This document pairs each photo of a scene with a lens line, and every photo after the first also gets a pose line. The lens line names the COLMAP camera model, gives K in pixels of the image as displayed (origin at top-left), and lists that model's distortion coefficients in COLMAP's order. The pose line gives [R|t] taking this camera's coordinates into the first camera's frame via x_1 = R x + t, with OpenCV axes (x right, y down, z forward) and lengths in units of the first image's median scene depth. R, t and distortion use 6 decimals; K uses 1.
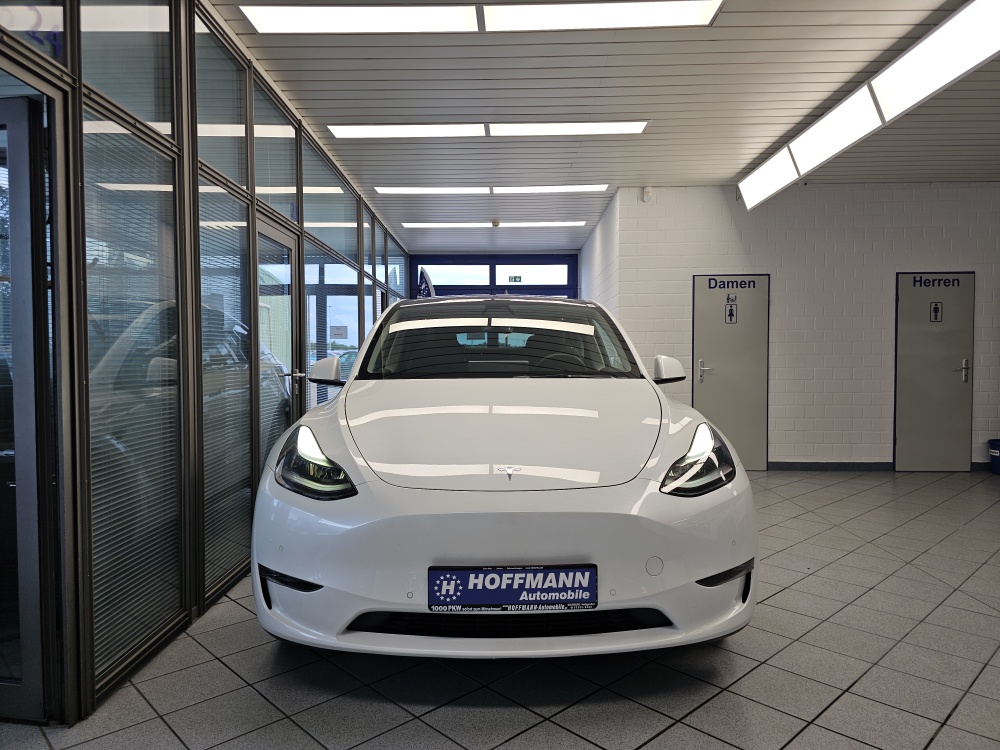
lens RADIAL K [[668.8, 0, 500.7], [0, 668.8, 377.1], [0, 0, 1]] dist [0.072486, -0.080601]
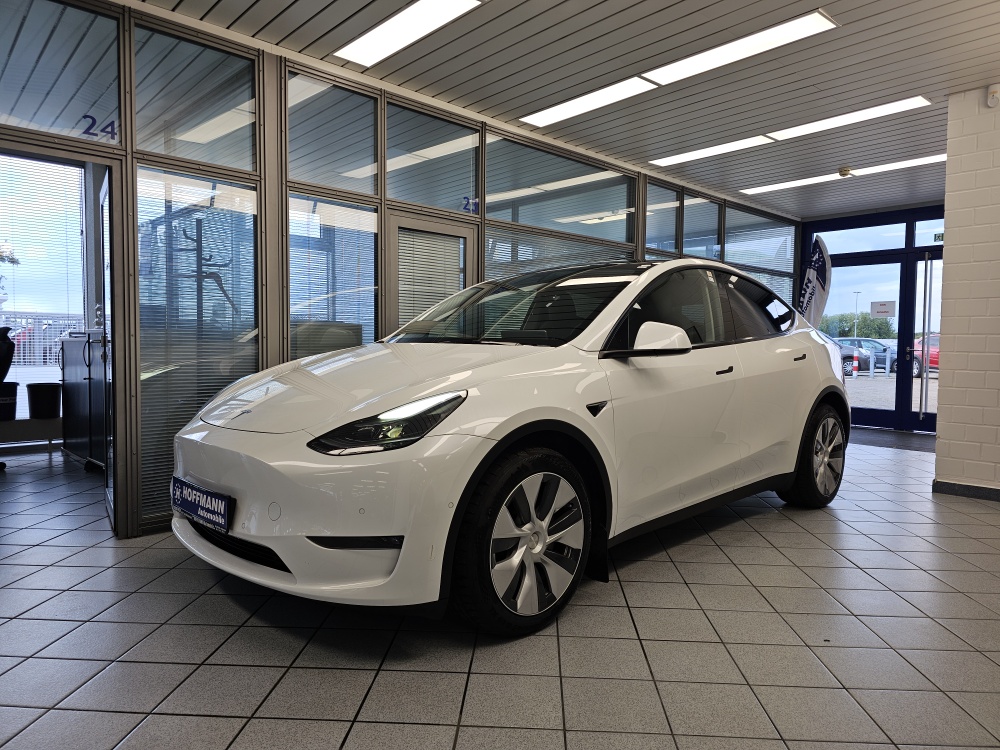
lens RADIAL K [[665.5, 0, 497.5], [0, 665.5, 375.4], [0, 0, 1]] dist [0.075098, -0.080448]
pose [[0.682322, 0.046531, -0.729569, 1.147599], [-0.035761, 0.998902, 0.030264, 0.023197], [0.730176, 0.005440, 0.683237, 0.507279]]
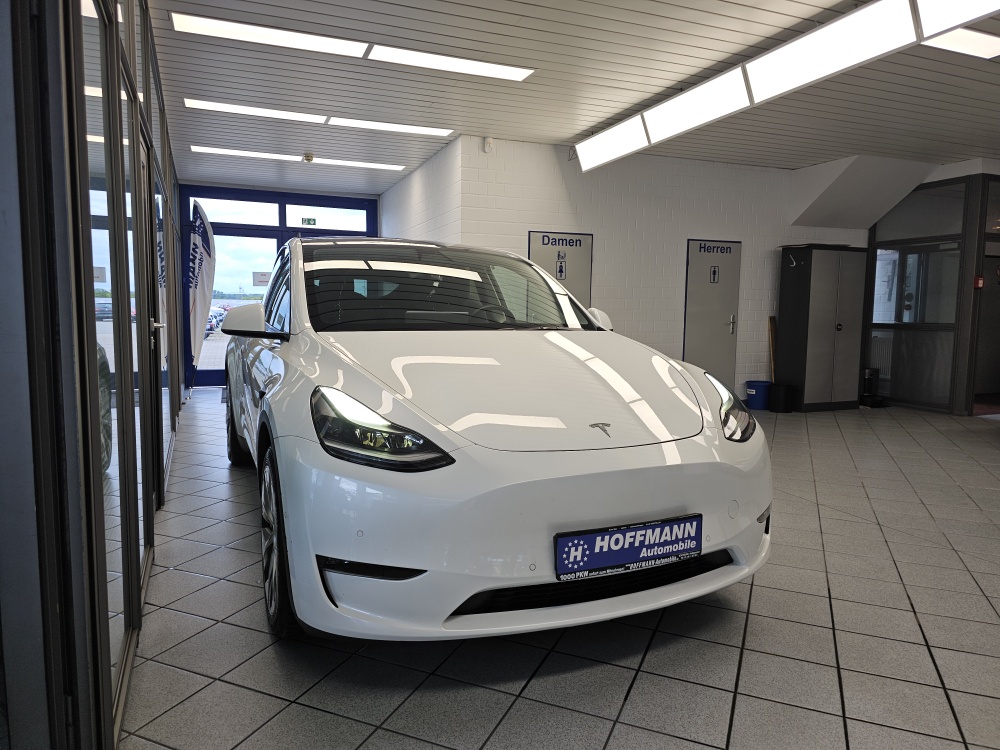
lens RADIAL K [[667.9, 0, 501.7], [0, 667.9, 373.0], [0, 0, 1]] dist [0.087008, -0.098529]
pose [[0.919526, -0.023150, 0.392347, -0.482109], [-0.002198, 0.997945, 0.064034, 0.001534], [-0.393024, -0.059743, 0.917585, 0.177811]]
